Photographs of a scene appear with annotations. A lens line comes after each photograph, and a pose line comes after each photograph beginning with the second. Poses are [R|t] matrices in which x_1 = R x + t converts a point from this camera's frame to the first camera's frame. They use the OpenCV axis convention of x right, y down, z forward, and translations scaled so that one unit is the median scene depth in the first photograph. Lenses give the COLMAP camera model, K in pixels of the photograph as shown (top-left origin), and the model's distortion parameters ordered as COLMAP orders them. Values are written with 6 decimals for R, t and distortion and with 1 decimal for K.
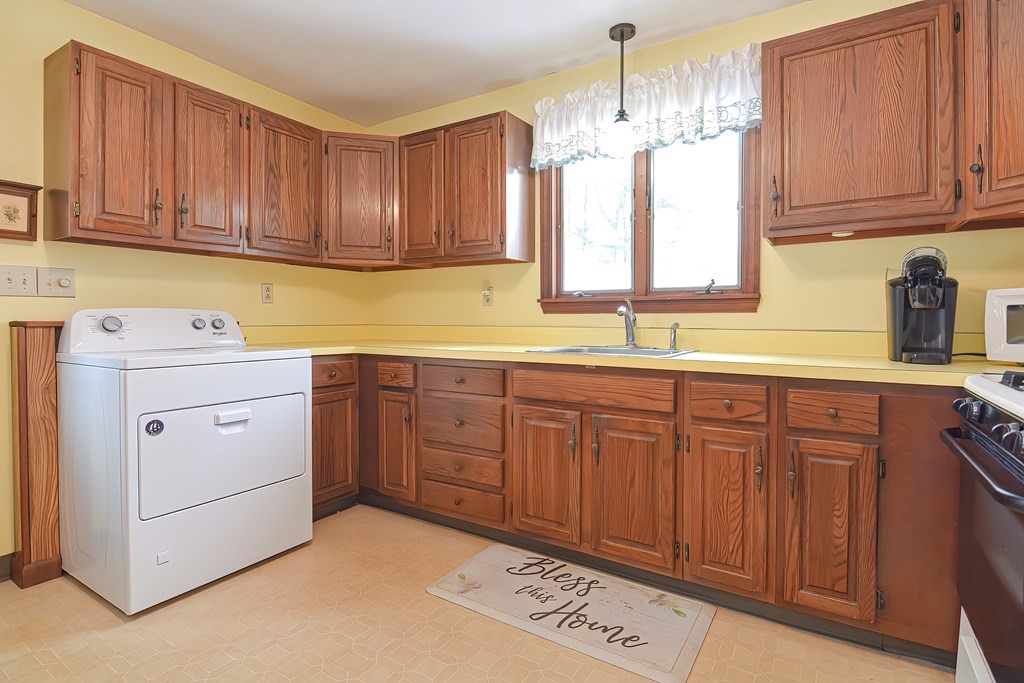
lens RADIAL K [[488.7, 0, 518.5], [0, 488.7, 326.0], [0, 0, 1]] dist [-0.006557, -0.005313]
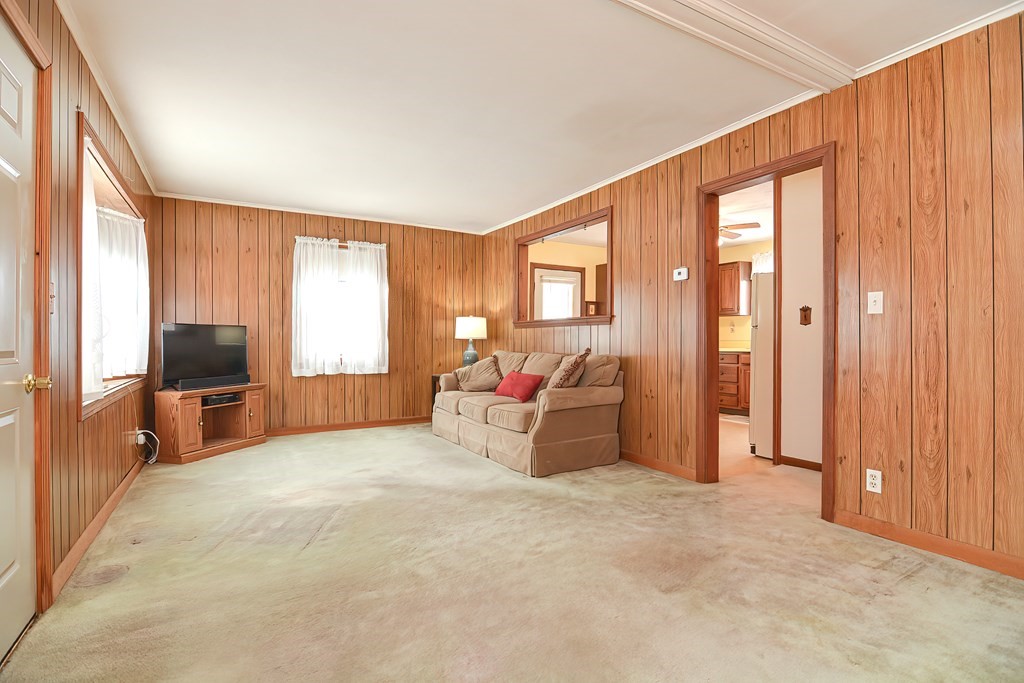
lens RADIAL K [[488.7, 0, 511.2], [0, 488.7, 340.9], [0, 0, 1]] dist [-0.006557, -0.005313]
pose [[0.880237, 0.000684, -0.474534, 0.164885], [-0.006856, 0.999913, -0.011276, 0.047416], [0.474485, 0.013179, 0.880165, -2.289177]]
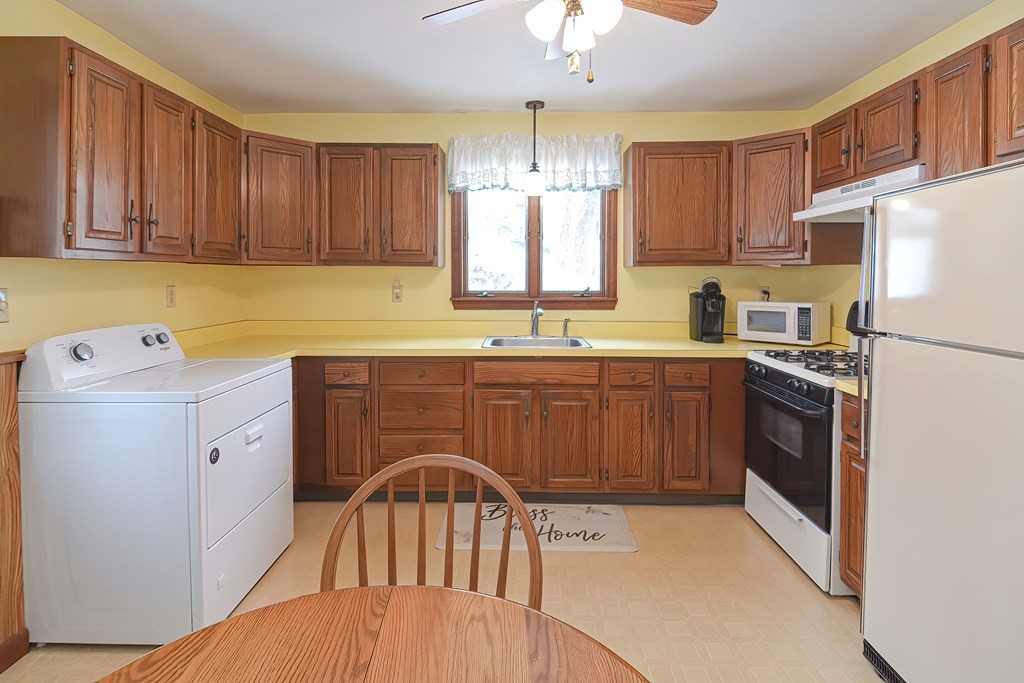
lens RADIAL K [[488.7, 0, 508.5], [0, 488.7, 287.3], [0, 0, 1]] dist [-0.006557, -0.005313]
pose [[0.865625, -0.010141, 0.500590, -0.551578], [0.008473, 0.999948, 0.005604, -0.109165], [-0.500621, -0.000610, 0.865667, -0.141610]]
